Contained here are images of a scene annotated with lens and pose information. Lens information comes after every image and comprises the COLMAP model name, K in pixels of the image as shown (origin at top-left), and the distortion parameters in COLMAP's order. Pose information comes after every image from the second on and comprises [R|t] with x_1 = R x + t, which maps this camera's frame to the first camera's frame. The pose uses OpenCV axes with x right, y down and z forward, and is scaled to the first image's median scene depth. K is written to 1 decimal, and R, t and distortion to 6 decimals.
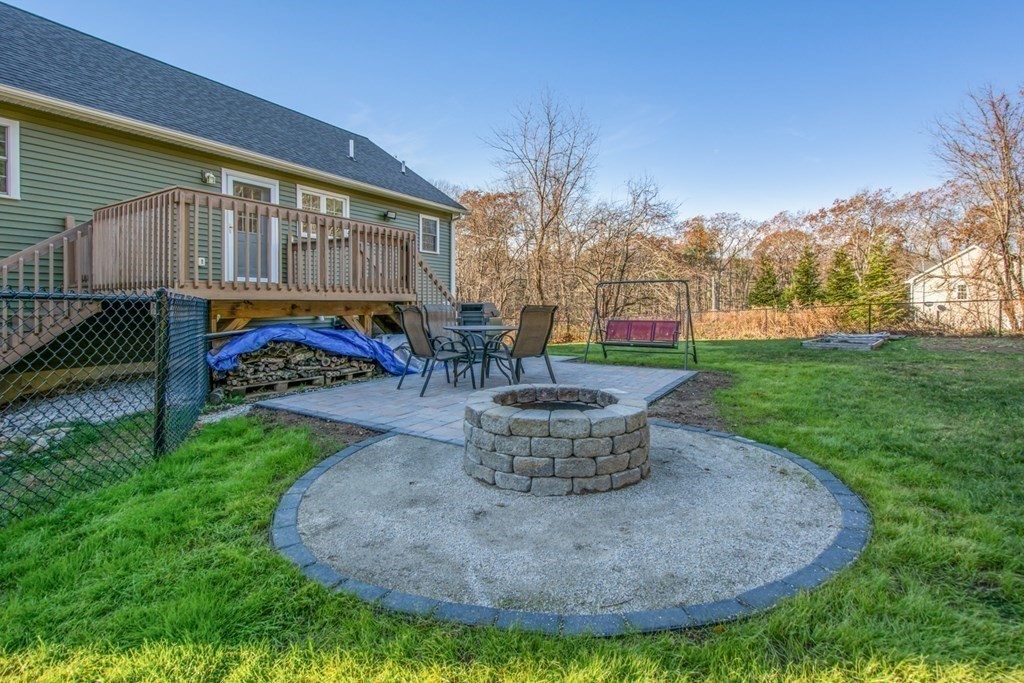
lens RADIAL K [[464.3, 0, 512.0], [0, 464.3, 305.4], [0, 0, 1]] dist [0.000510, -0.000604]
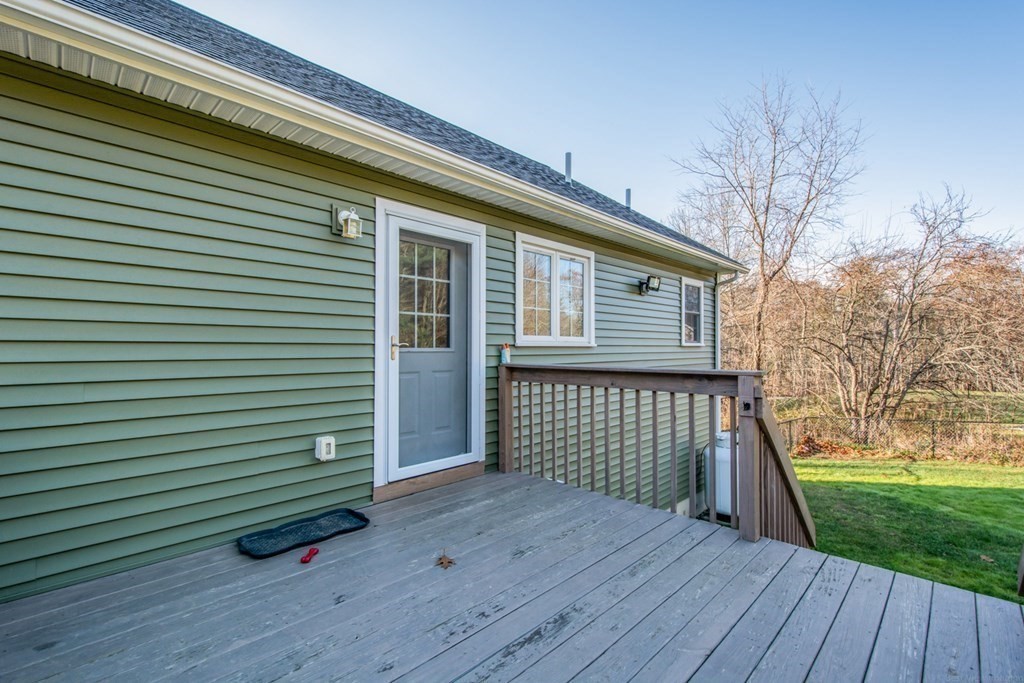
lens RADIAL K [[470.9, 0, 512.0], [0, 470.9, 341.5], [0, 0, 1]] dist [-0.000948, -0.000263]
pose [[0.979940, -0.008257, -0.199122, -0.435428], [0.002534, 0.999577, -0.028975, -0.162146], [0.199277, 0.027889, 0.979546, 0.637516]]
